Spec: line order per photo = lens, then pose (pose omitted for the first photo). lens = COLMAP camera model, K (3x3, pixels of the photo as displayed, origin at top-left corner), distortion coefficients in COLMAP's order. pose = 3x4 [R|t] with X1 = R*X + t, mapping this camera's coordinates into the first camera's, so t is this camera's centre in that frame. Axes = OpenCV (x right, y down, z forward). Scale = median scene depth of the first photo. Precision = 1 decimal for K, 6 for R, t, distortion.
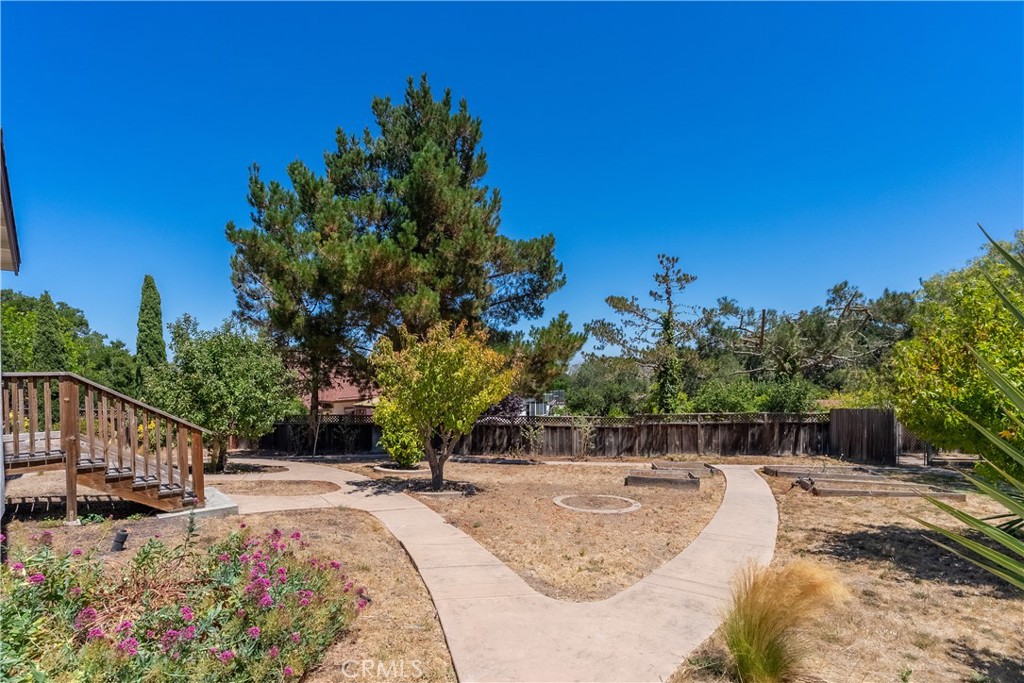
lens RADIAL K [[474.2, 0, 517.0], [0, 474.2, 359.4], [0, 0, 1]] dist [0.002737, 0.000549]
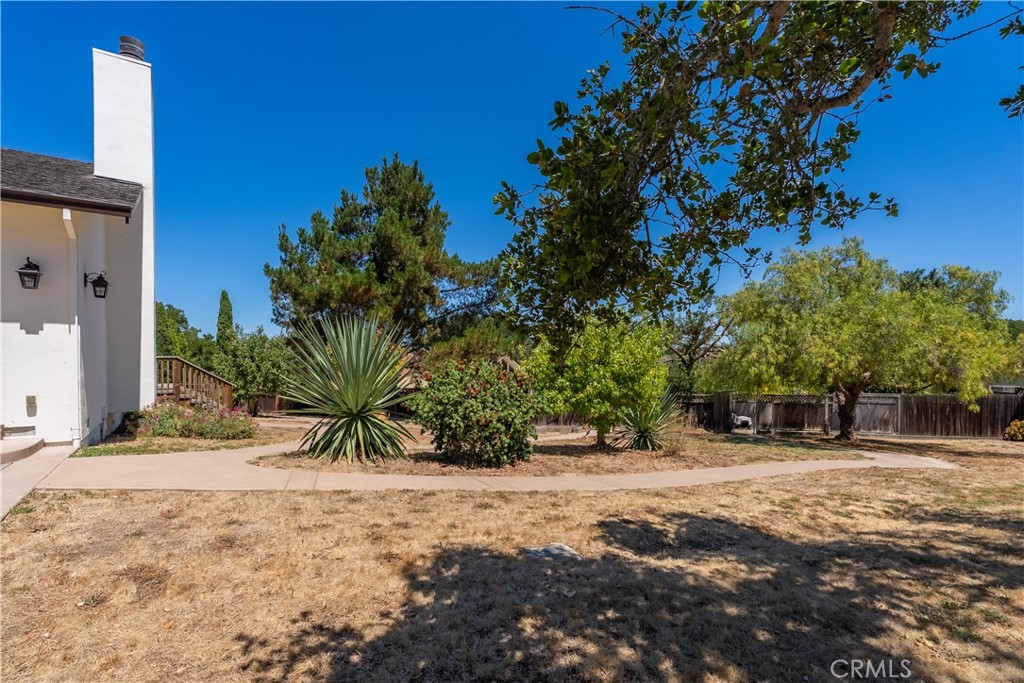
lens RADIAL K [[474.2, 0, 509.4], [0, 474.2, 347.1], [0, 0, 1]] dist [0.002737, 0.000549]
pose [[0.990321, 0.005049, -0.138703, 0.397575], [-0.005875, 0.999967, -0.005547, -0.005945], [0.138670, 0.006308, 0.990319, -0.430583]]
